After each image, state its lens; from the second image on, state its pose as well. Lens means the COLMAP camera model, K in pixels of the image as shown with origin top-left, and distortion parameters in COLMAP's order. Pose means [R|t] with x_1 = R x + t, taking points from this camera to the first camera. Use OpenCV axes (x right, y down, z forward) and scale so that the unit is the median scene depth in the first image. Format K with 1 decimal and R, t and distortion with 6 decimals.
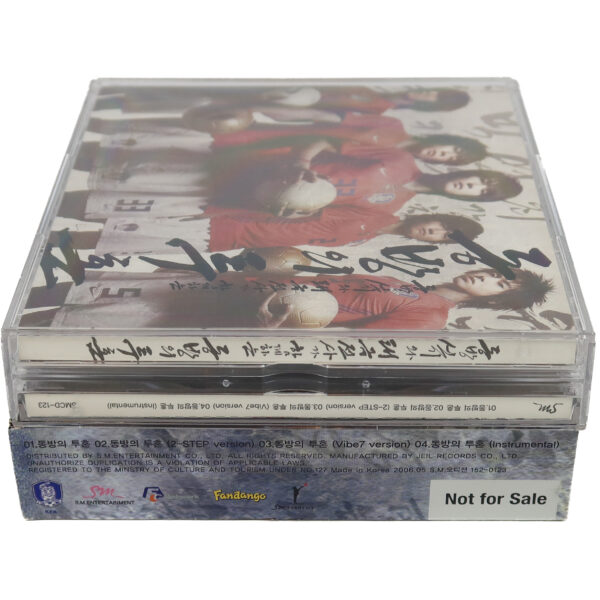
lens RADIAL K [[1530.3, 0, 280.5], [0, 1530.3, 300.1], [0, 0, 1]] dist [0.058633, 0.494009]
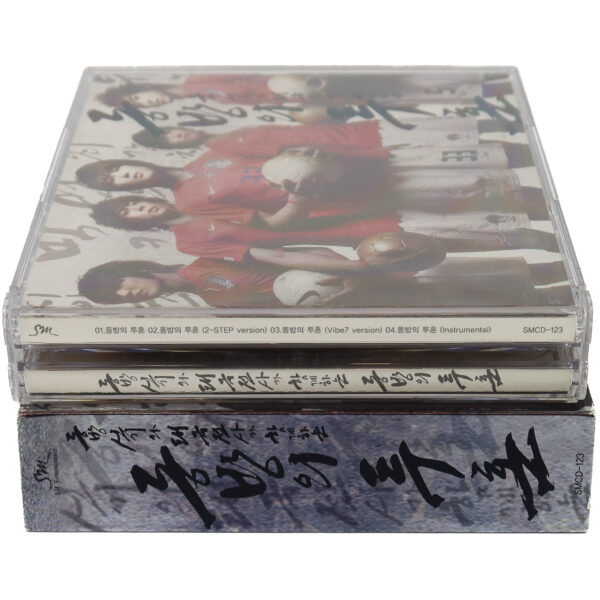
lens RADIAL K [[1530.3, 0, 280.5], [0, 1530.3, 300.1], [0, 0, 1]] dist [0.058633, 0.494009]
pose [[-0.999667, 0.025196, 0.005614, 0.021311], [0.017635, 0.507738, 0.861331, -0.905885], [0.018852, 0.861143, -0.508013, 1.611242]]
